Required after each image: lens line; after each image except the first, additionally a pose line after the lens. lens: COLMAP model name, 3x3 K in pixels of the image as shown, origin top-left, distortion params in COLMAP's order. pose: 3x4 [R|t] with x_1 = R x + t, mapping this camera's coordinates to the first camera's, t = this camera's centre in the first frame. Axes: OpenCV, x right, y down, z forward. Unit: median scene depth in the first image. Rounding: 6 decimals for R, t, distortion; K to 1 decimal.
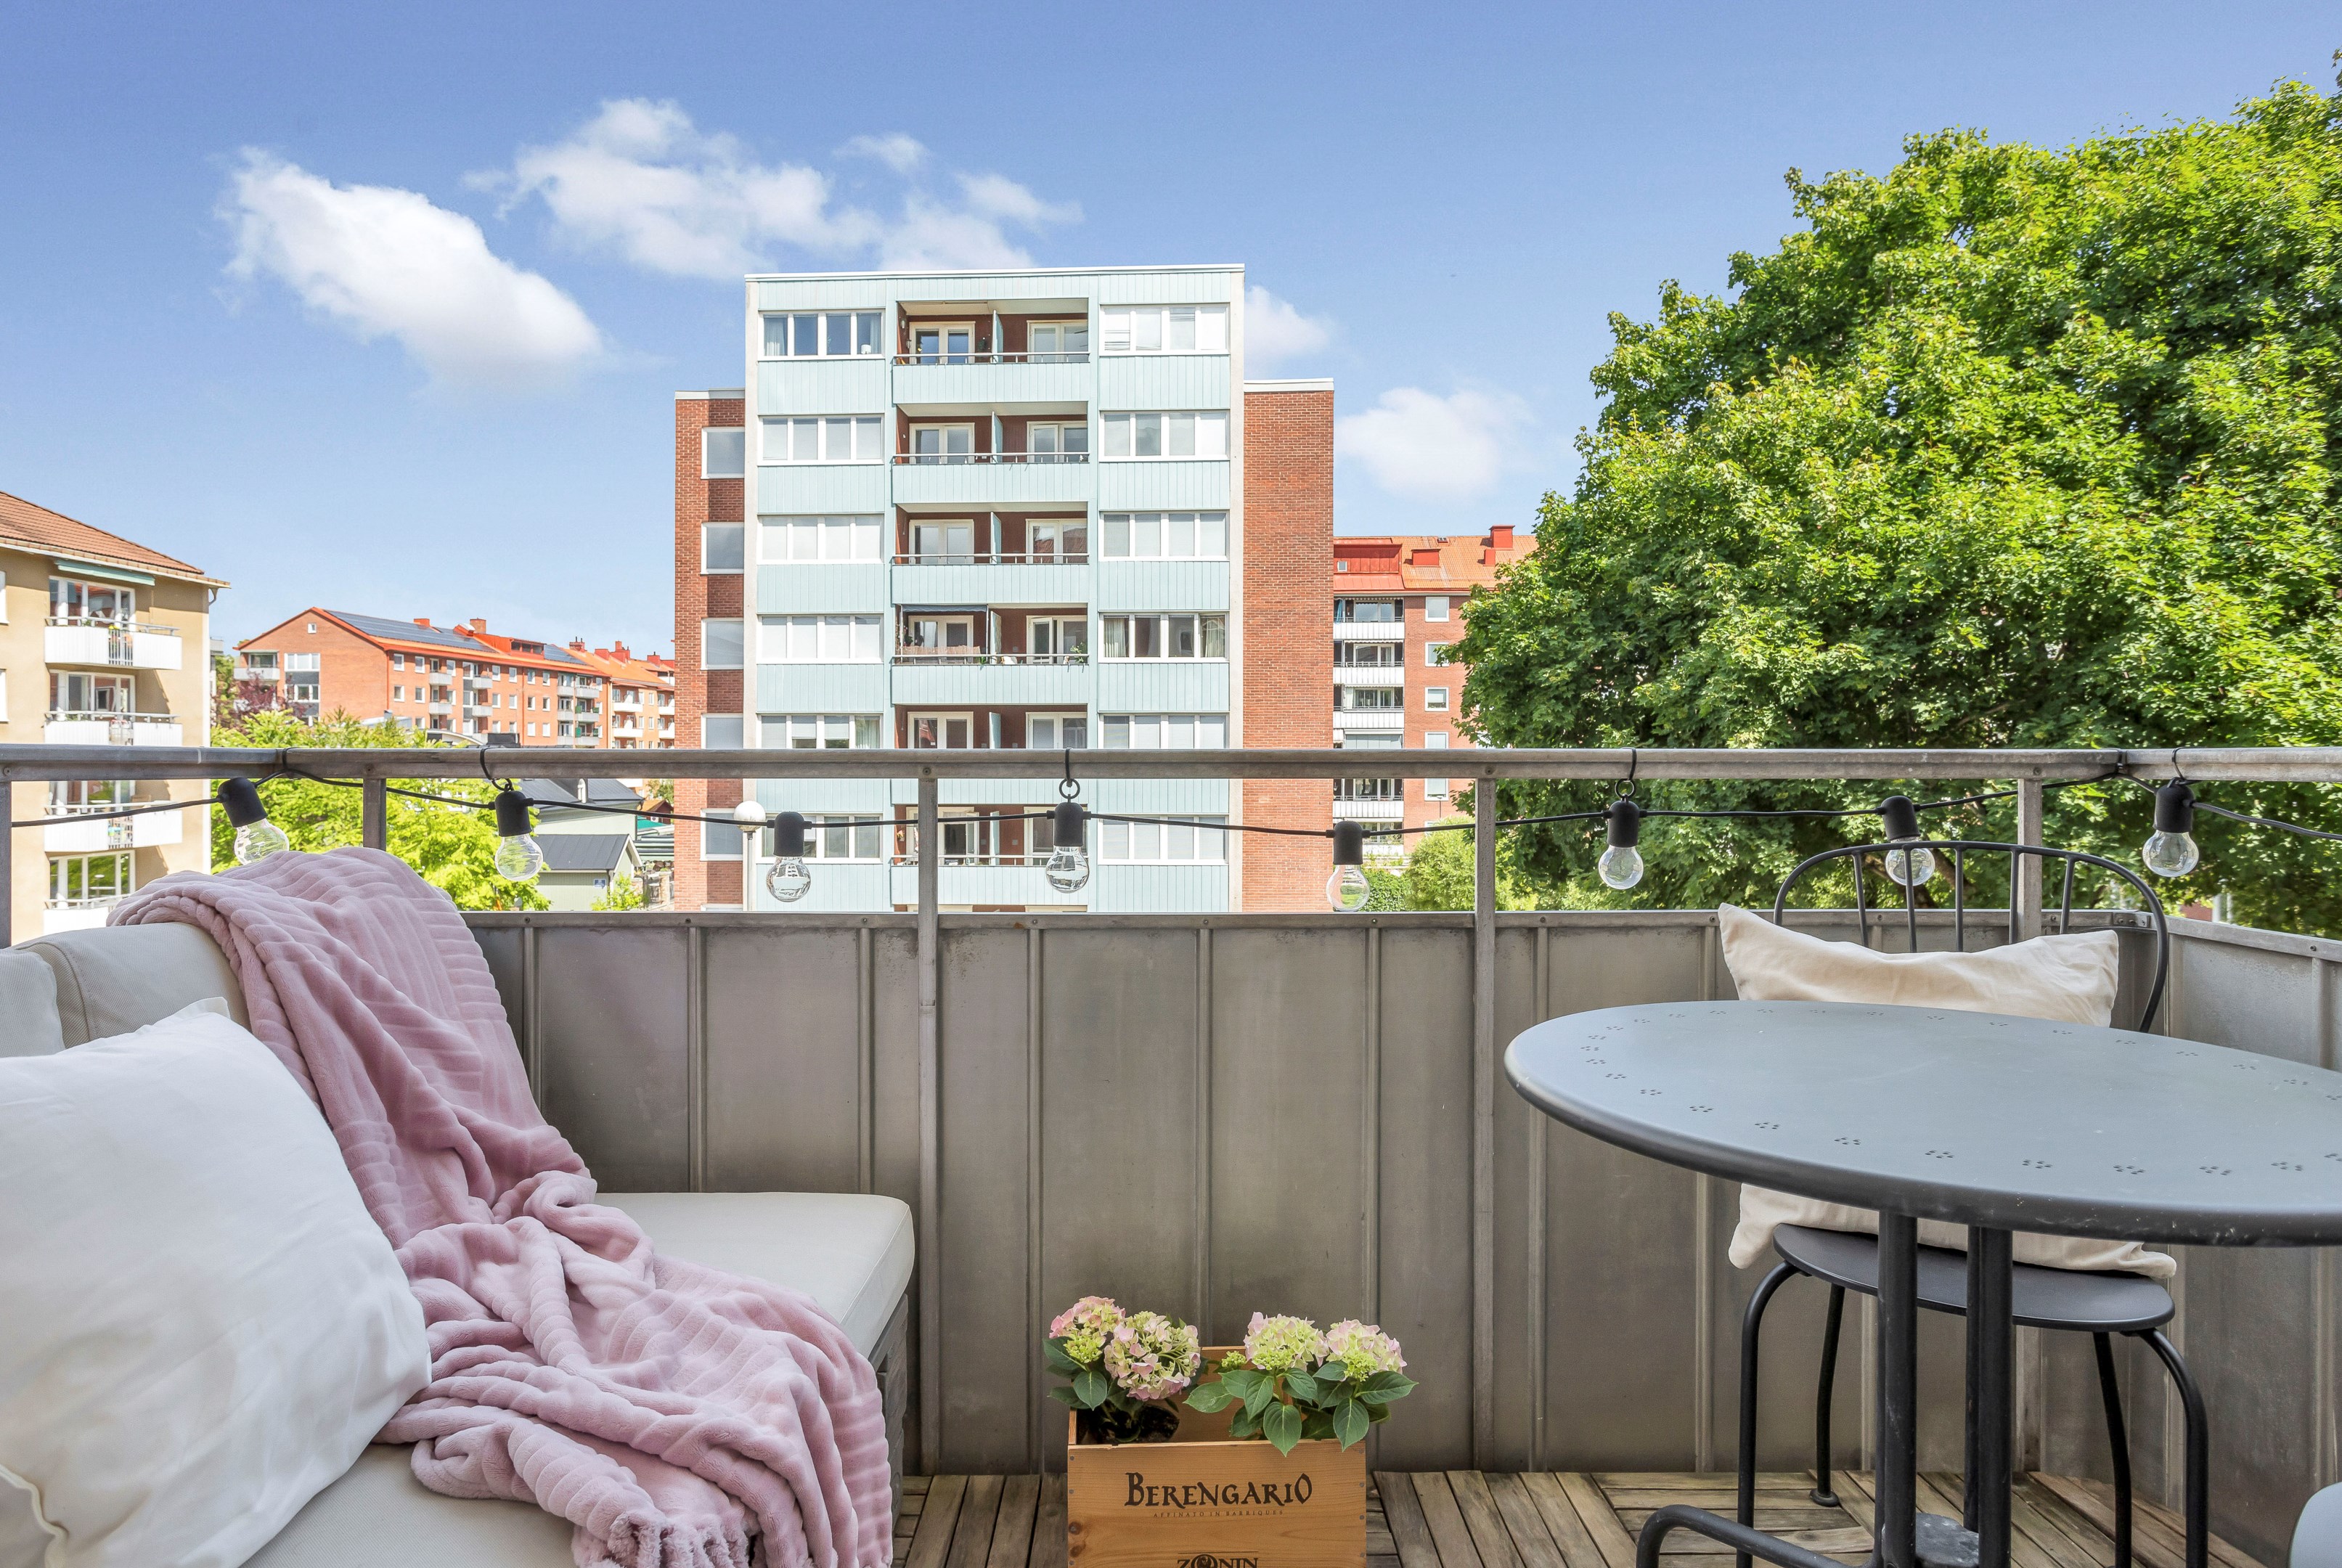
lens RADIAL K [[1359.1, 0, 1099.1], [0, 1359.1, 771.6], [0, 0, 1]] dist [-0.012710, -0.002681]
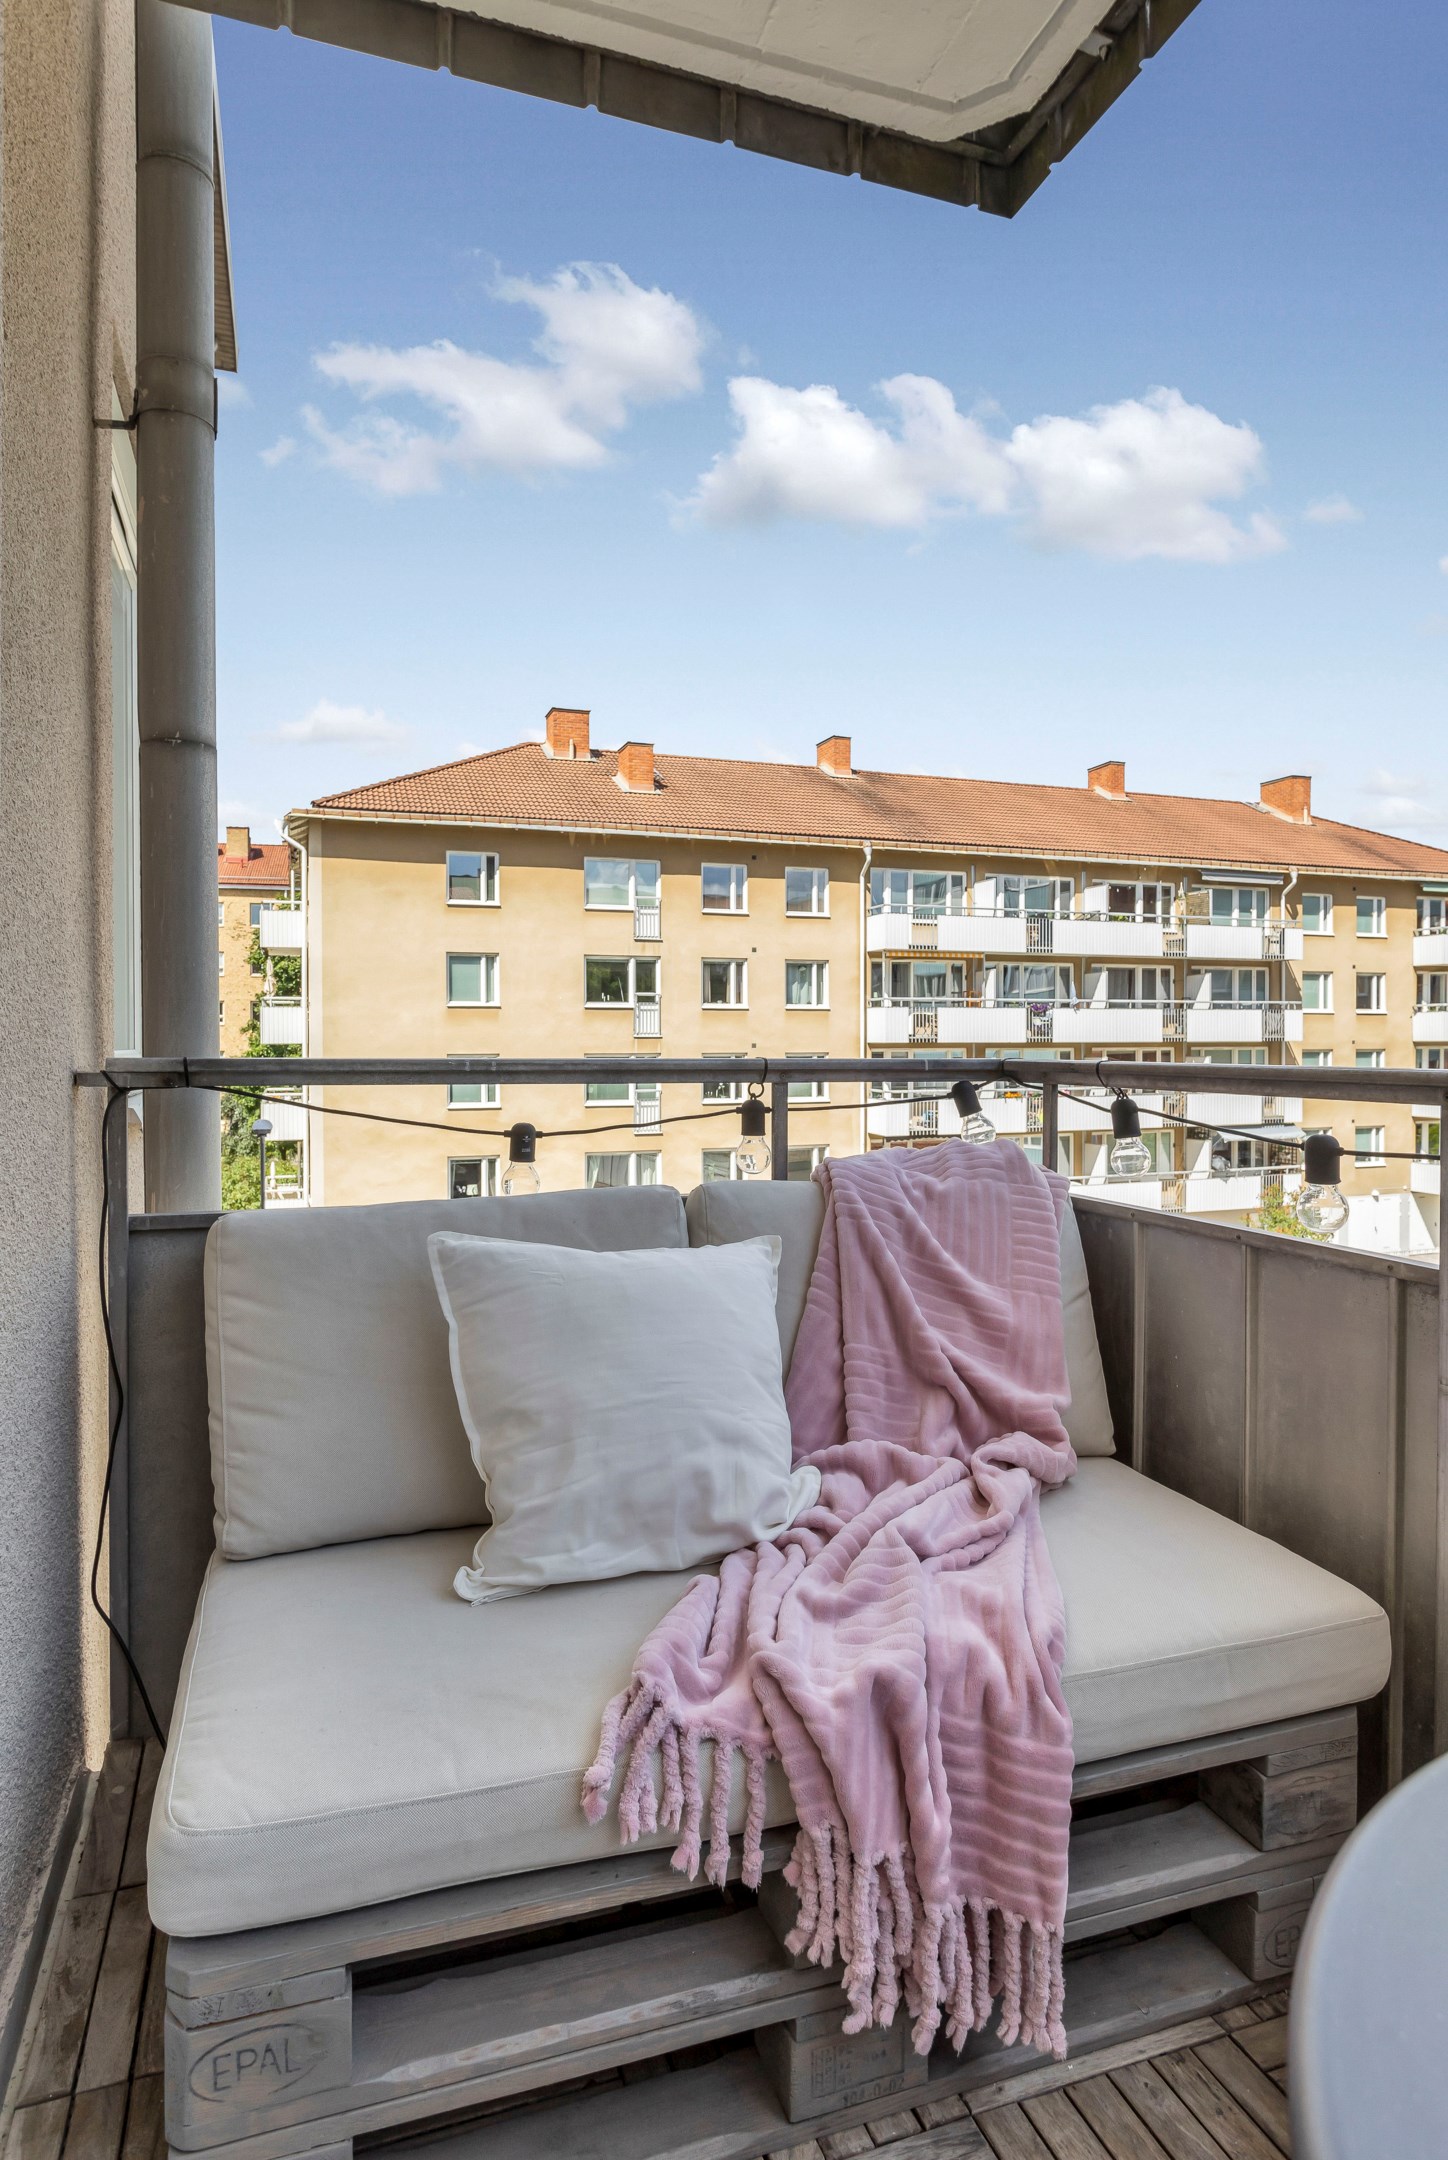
lens RADIAL K [[1203.9, 0, 782.8], [0, 1203.9, 1044.9], [0, 0, 1]] dist [-0.005970, 0.000525]
pose [[0.352547, 0.004472, -0.935784, 0.154933], [-0.008169, 0.999965, 0.001701, -0.011465], [0.935759, 0.007044, 0.352571, 0.143240]]
